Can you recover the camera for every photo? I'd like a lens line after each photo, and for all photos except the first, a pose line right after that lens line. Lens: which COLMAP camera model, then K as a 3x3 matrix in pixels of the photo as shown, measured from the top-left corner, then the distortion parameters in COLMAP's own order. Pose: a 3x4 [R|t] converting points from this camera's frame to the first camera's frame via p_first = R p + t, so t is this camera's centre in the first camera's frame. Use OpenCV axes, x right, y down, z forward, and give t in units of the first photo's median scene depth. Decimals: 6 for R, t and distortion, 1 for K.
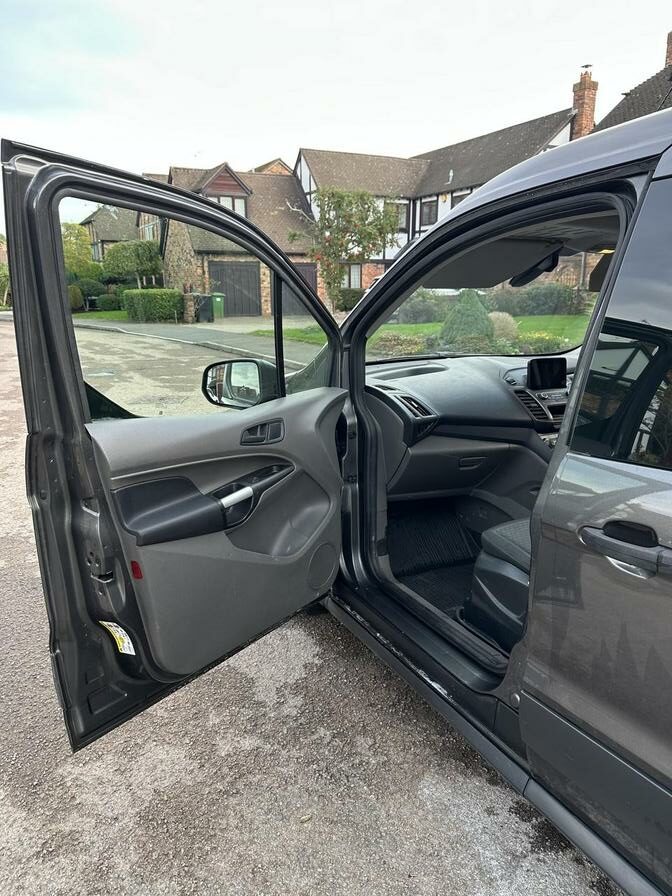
lens RADIAL K [[631.6, 0, 334.9], [0, 631.6, 446.5], [0, 0, 1]] dist [0.029402, -0.031115]
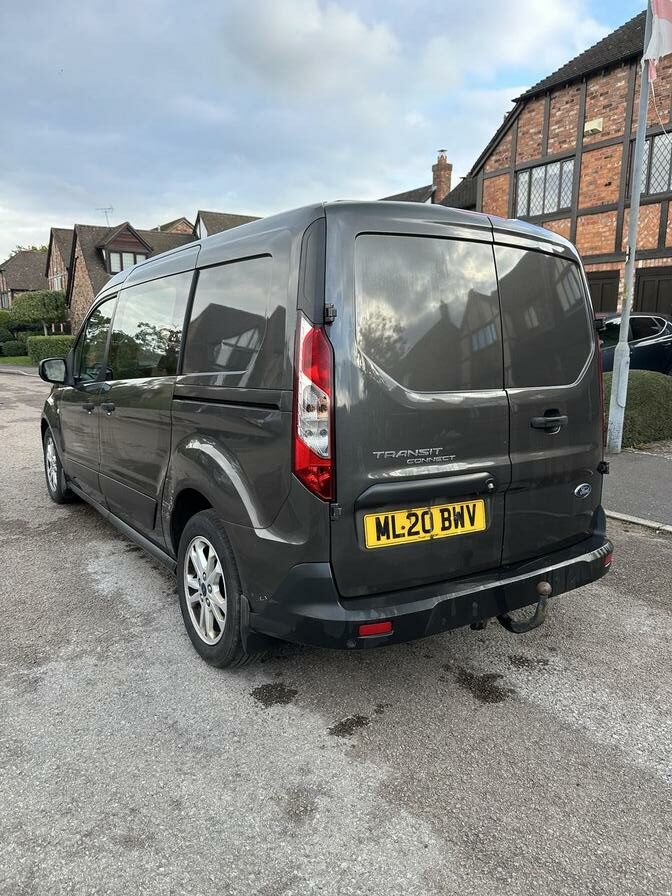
lens RADIAL K [[631.6, 0, 337.5], [0, 631.6, 446.9], [0, 0, 1]] dist [0.029402, -0.031115]
pose [[0.993052, -0.017214, 0.116409, 0.056135], [0.025747, 0.997058, -0.072201, 0.028418], [-0.114823, 0.074697, 0.990574, -0.100940]]
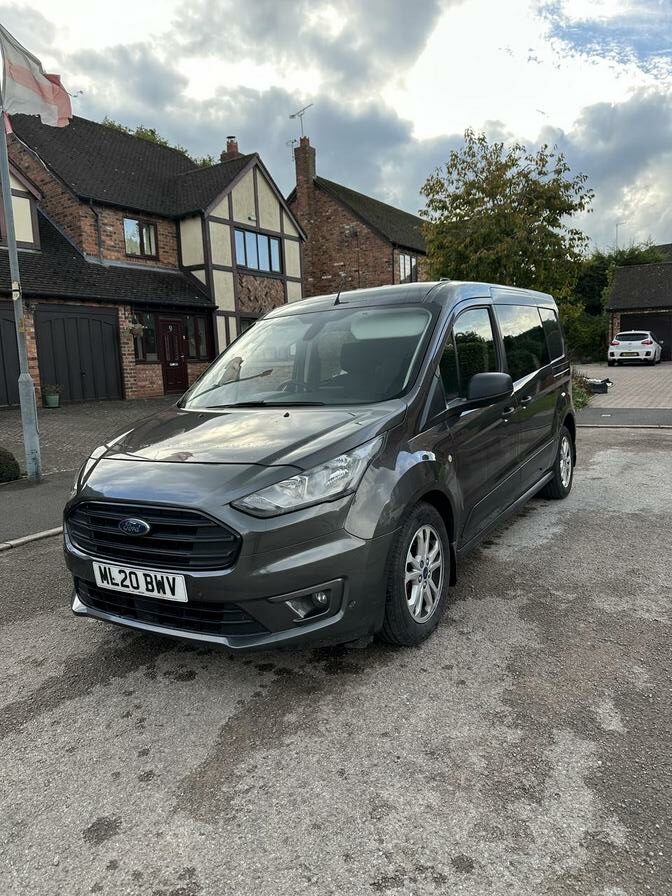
lens RADIAL K [[631.6, 0, 333.9], [0, 631.6, 443.8], [0, 0, 1]] dist [0.029402, -0.031115]
pose [[-0.519191, -0.092494, 0.849639, -0.099090], [0.253420, 0.932758, 0.256400, -0.038888], [-0.816223, 0.348436, -0.460839, 0.172546]]
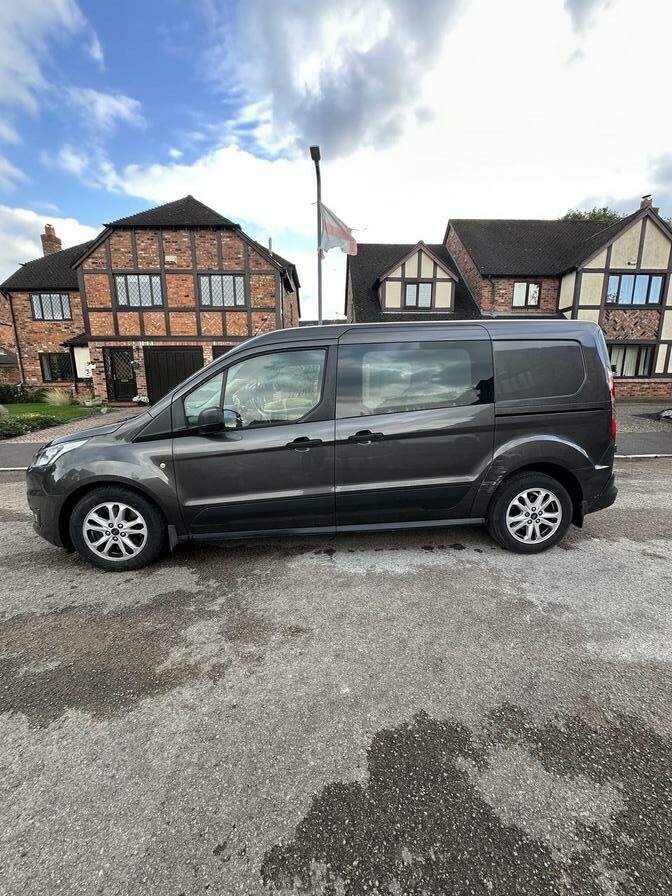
lens RADIAL K [[356.1, 0, 338.1], [0, 356.1, 446.5], [0, 0, 1]] dist [-0.006799, 0.000494]
pose [[0.407856, -0.171201, 0.896852, -0.072954], [0.237507, 0.968342, 0.076838, 0.000500], [-0.881614, 0.181670, 0.435605, 0.009177]]
